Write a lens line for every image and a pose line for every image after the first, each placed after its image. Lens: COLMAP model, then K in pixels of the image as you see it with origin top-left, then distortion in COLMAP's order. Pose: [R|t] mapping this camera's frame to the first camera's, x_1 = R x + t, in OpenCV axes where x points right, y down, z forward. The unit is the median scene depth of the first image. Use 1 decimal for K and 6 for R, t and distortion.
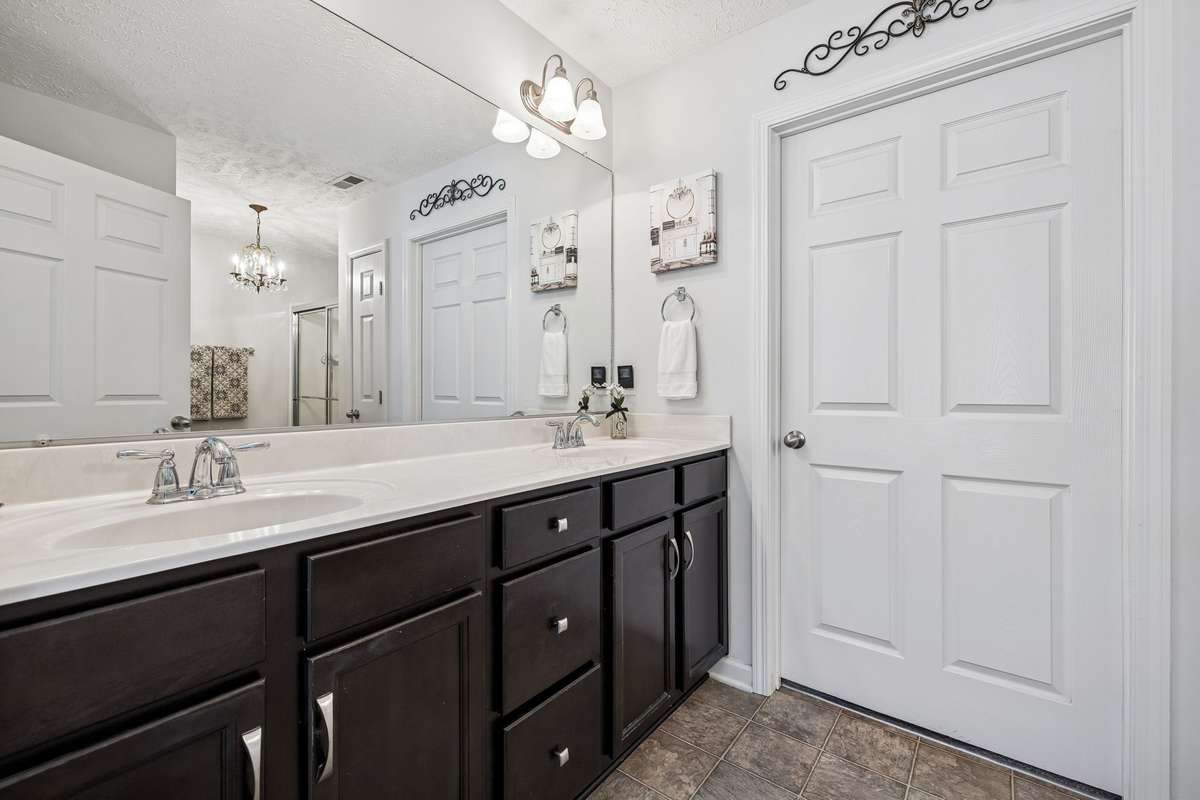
lens RADIAL K [[516.8, 0, 598.9], [0, 516.8, 387.1], [0, 0, 1]] dist [-0.001992, -0.000306]
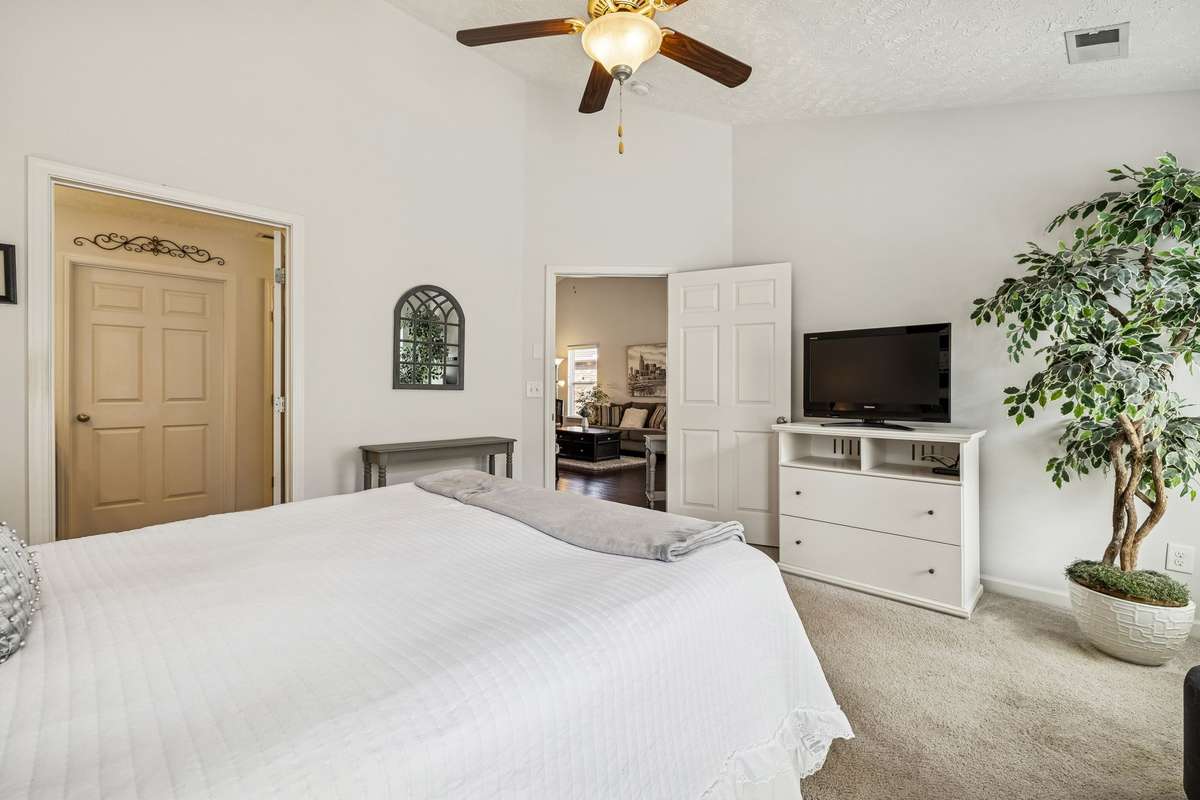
lens RADIAL K [[516.8, 0, 598.2], [0, 516.8, 393.2], [0, 0, 1]] dist [-0.001992, -0.000306]
pose [[0.137171, 0.003494, 0.990541, -1.066968], [-0.001396, 0.999993, -0.003334, 0.007886], [-0.990546, -0.000926, 0.137175, -1.012244]]
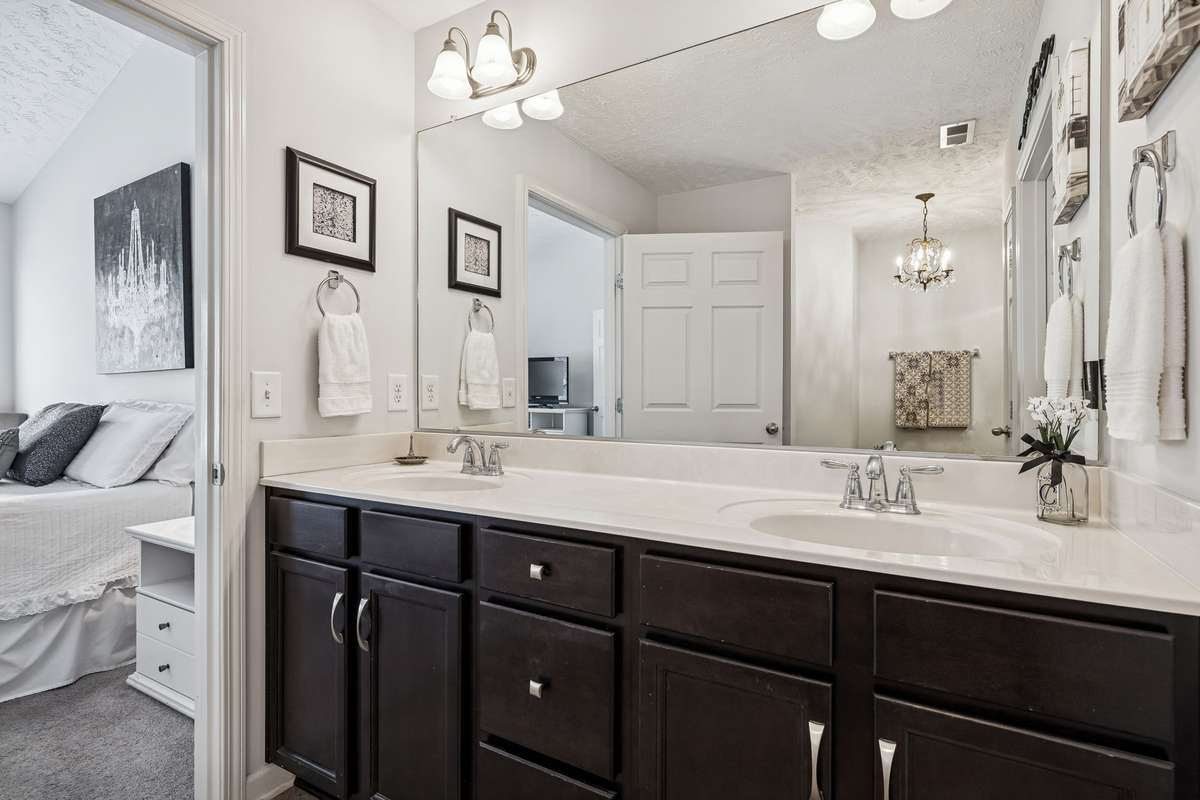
lens RADIAL K [[579.9, 0, 601.8], [0, 579.9, 397.5], [0, 0, 1]] dist [0.001829, 0.000915]
pose [[0.125937, 0.008797, -0.991999, 0.552906], [0.005343, 0.999940, 0.009546, -0.018131], [0.992024, -0.006503, 0.125882, 0.615250]]
